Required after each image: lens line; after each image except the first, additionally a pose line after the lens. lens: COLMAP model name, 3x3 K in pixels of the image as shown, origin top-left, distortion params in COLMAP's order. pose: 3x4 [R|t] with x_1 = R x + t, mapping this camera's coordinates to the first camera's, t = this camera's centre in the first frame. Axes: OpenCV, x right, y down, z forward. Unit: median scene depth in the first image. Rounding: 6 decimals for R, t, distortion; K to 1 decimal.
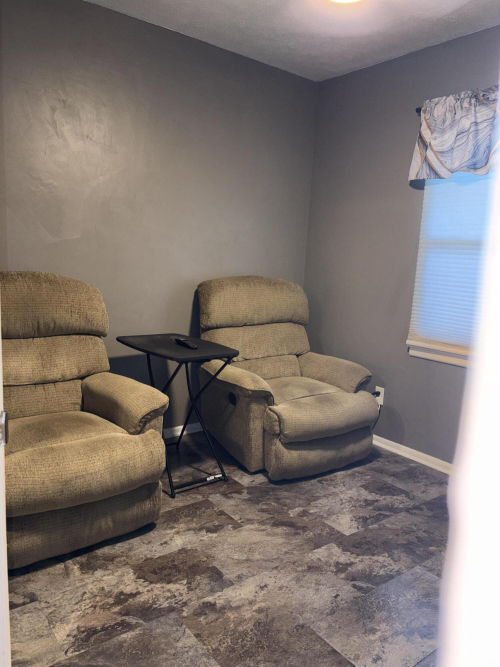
lens RADIAL K [[503.9, 0, 251.7], [0, 503.9, 332.4], [0, 0, 1]] dist [0.021252, 0.003788]
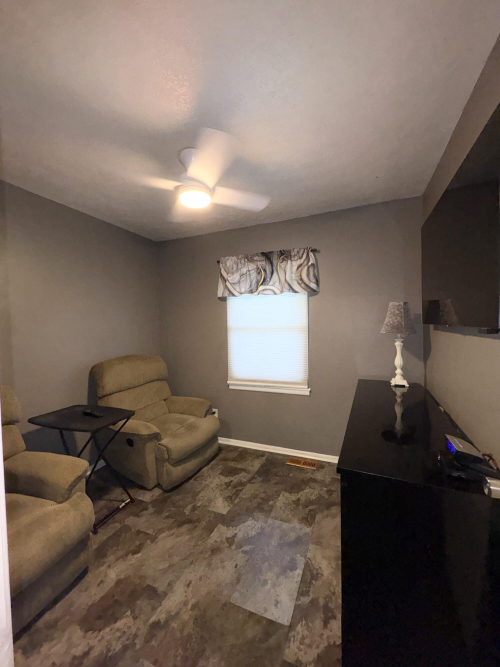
lens RADIAL K [[263.8, 0, 247.5], [0, 263.8, 333.7], [0, 0, 1]] dist [0.001762, -0.000285]
pose [[0.870084, -0.085644, 0.485406, -0.095604], [0.139617, 0.987279, -0.076068, -0.084682], [-0.472717, 0.133957, 0.870973, 0.121503]]
